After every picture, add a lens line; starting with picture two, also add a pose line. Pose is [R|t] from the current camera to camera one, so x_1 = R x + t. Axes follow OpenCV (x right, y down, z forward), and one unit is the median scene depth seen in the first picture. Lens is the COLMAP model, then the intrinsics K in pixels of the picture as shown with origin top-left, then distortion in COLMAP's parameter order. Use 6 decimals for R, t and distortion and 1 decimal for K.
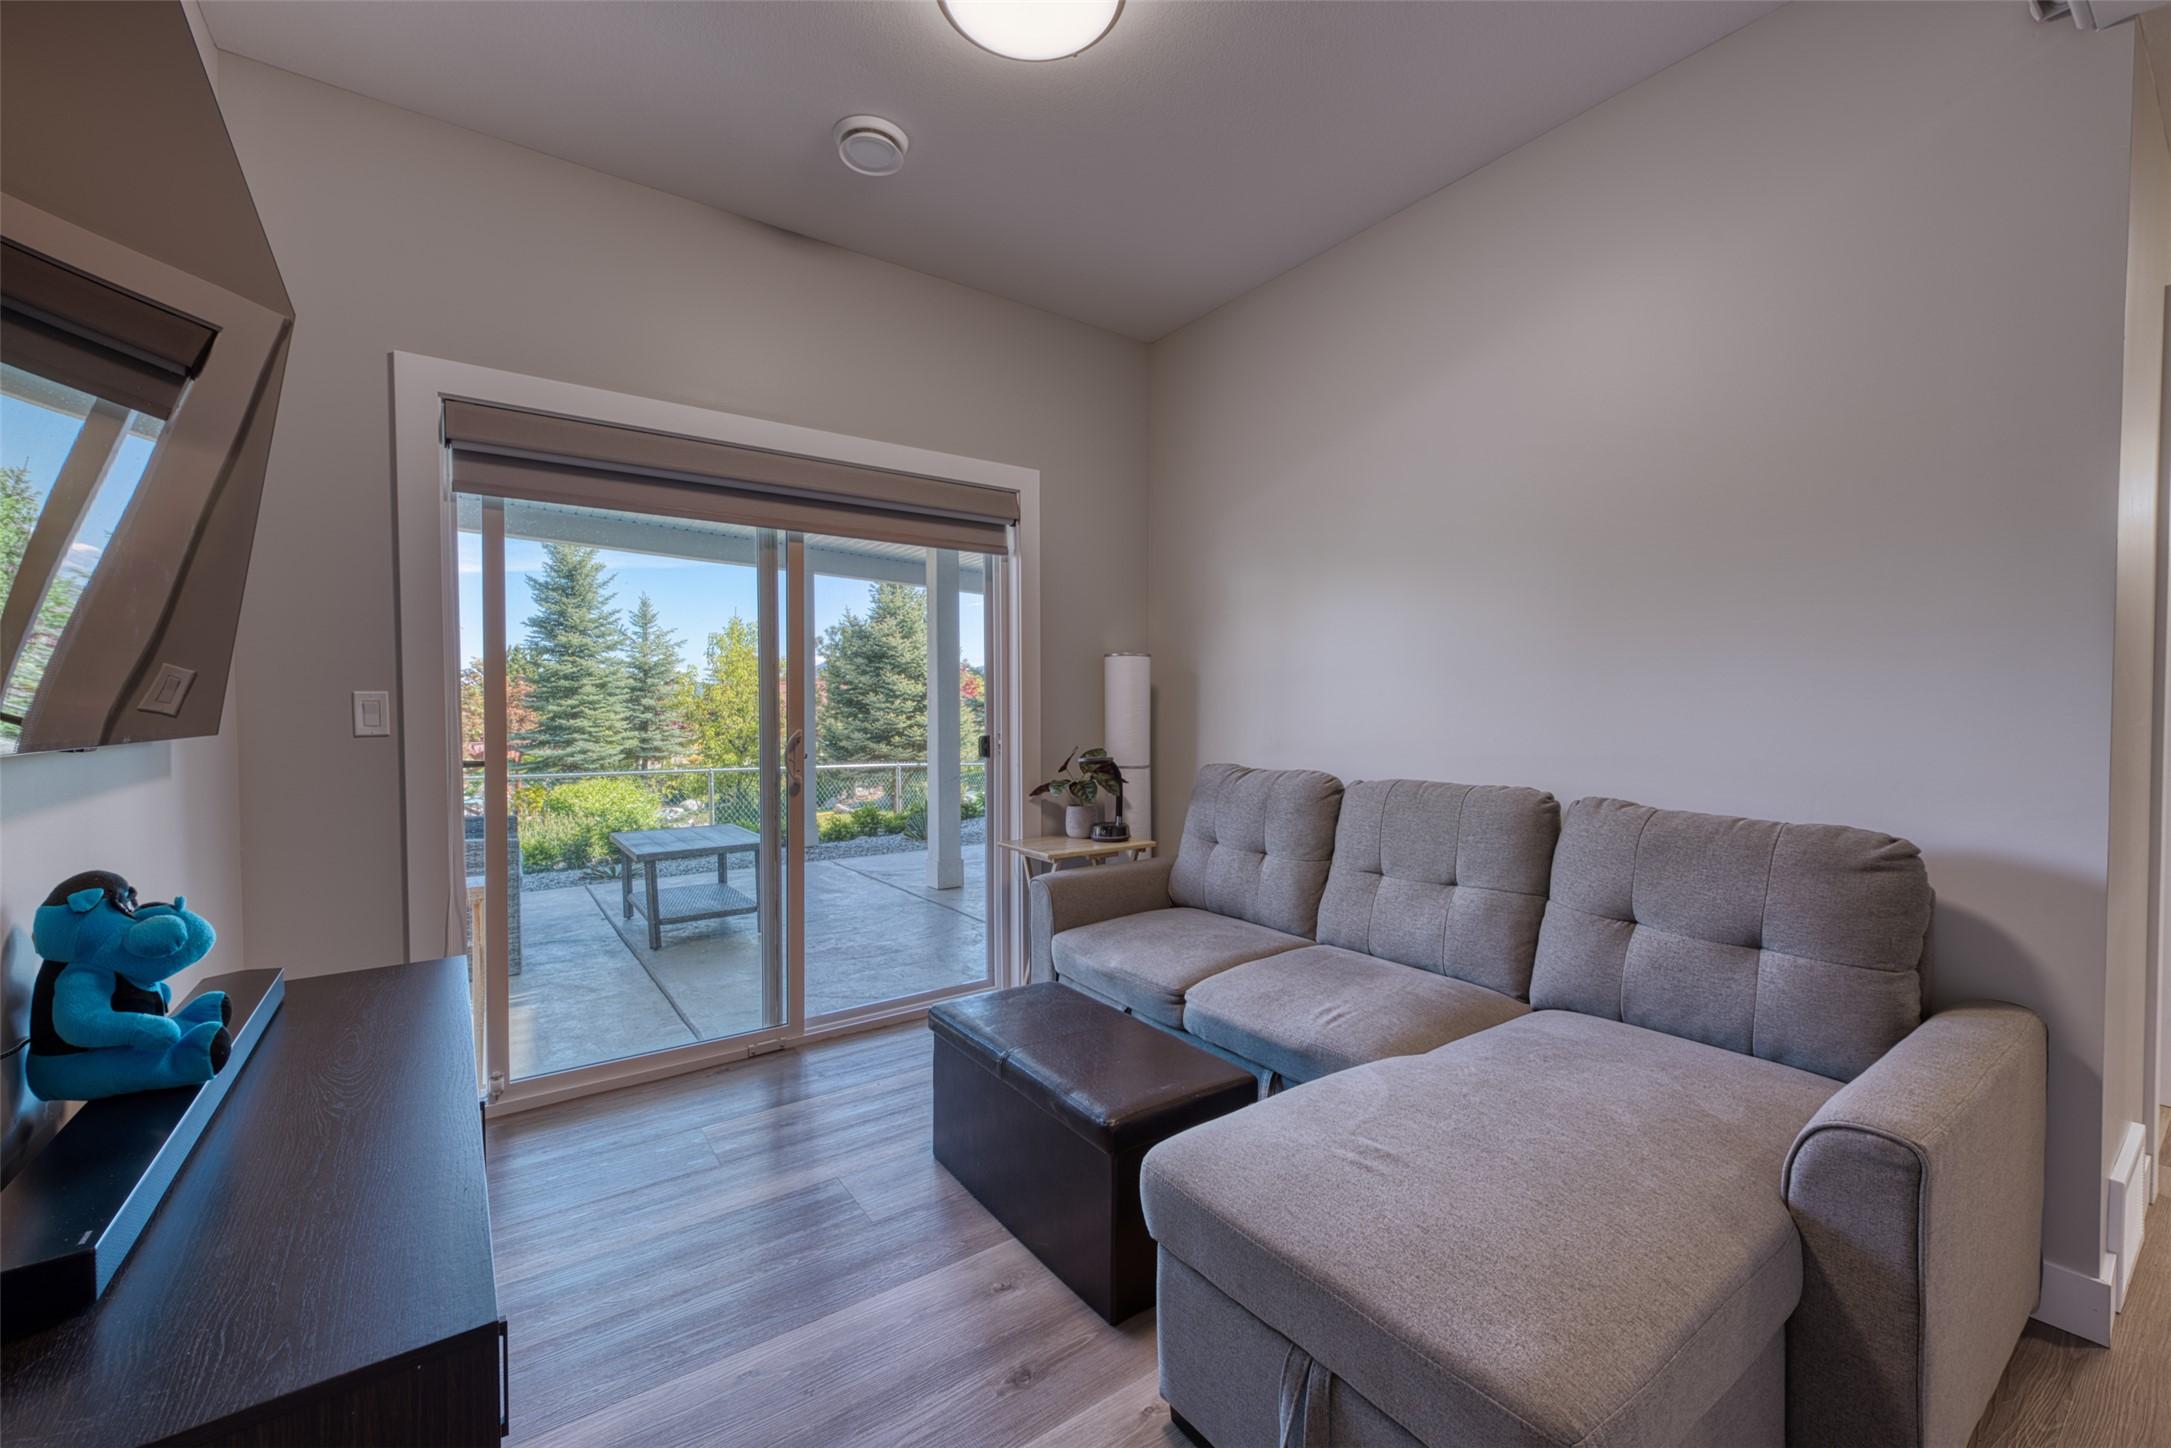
lens RADIAL K [[870.6, 0, 1079.8], [0, 870.6, 730.7], [0, 0, 1]] dist [0.012488, -0.002216]
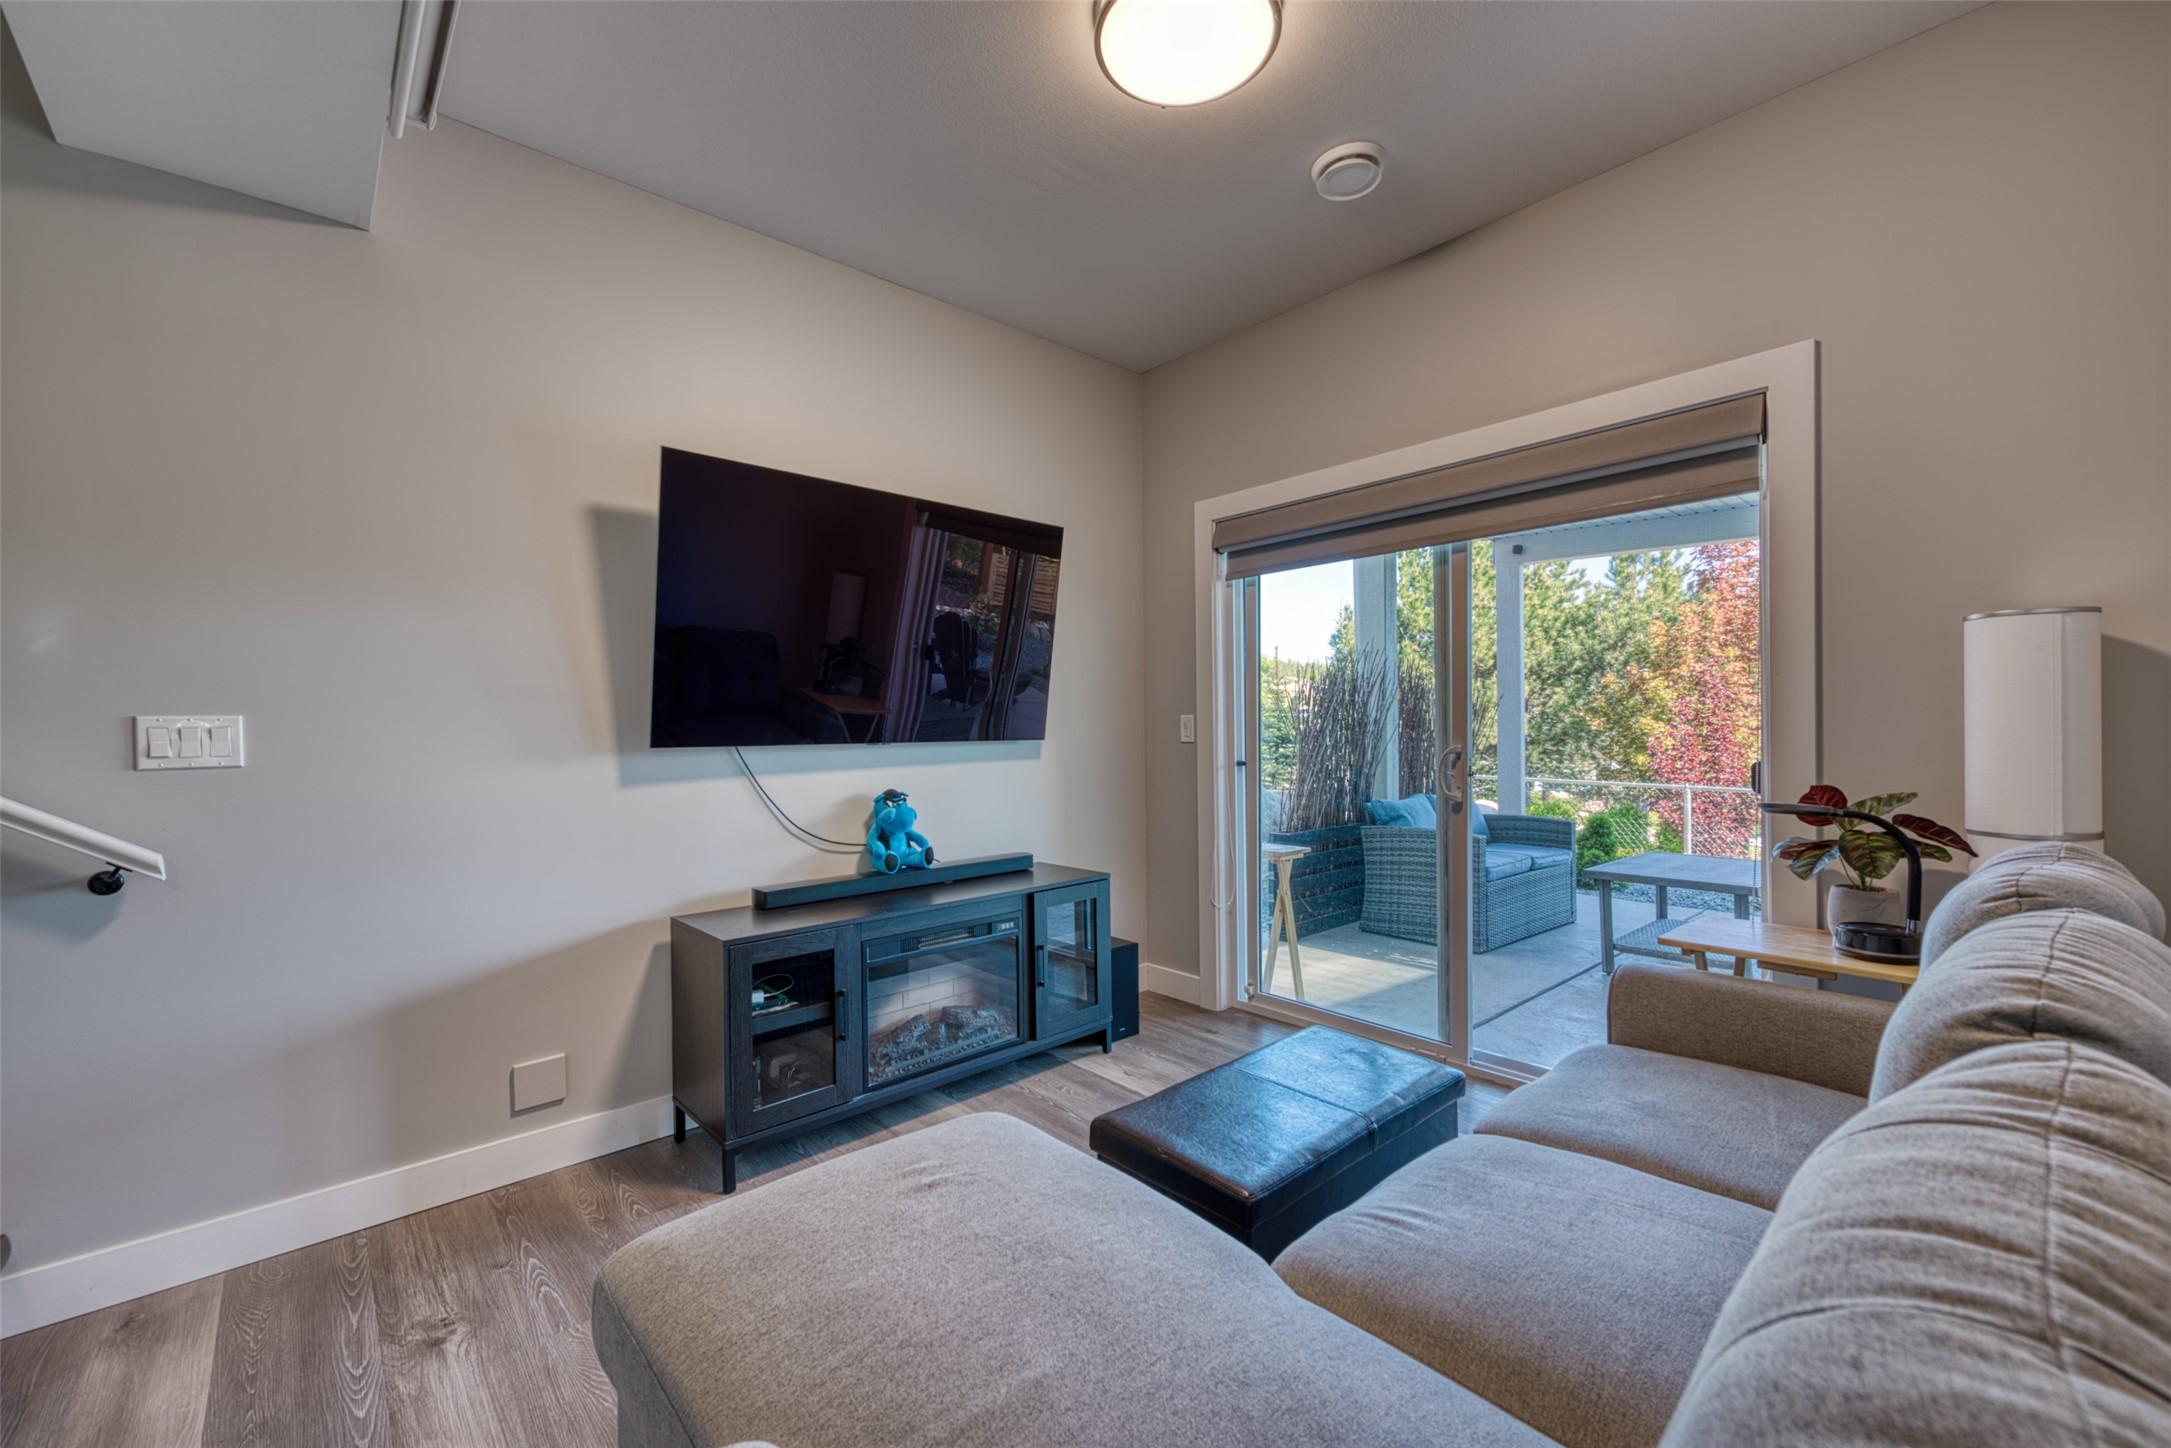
lens RADIAL K [[870.6, 0, 1079.8], [0, 870.6, 730.7], [0, 0, 1]] dist [0.012488, -0.002216]
pose [[0.102277, 0.005900, -0.994738, 0.529066], [-0.012769, 0.999908, 0.004618, -0.014237], [0.994674, 0.012230, 0.102343, 0.422701]]
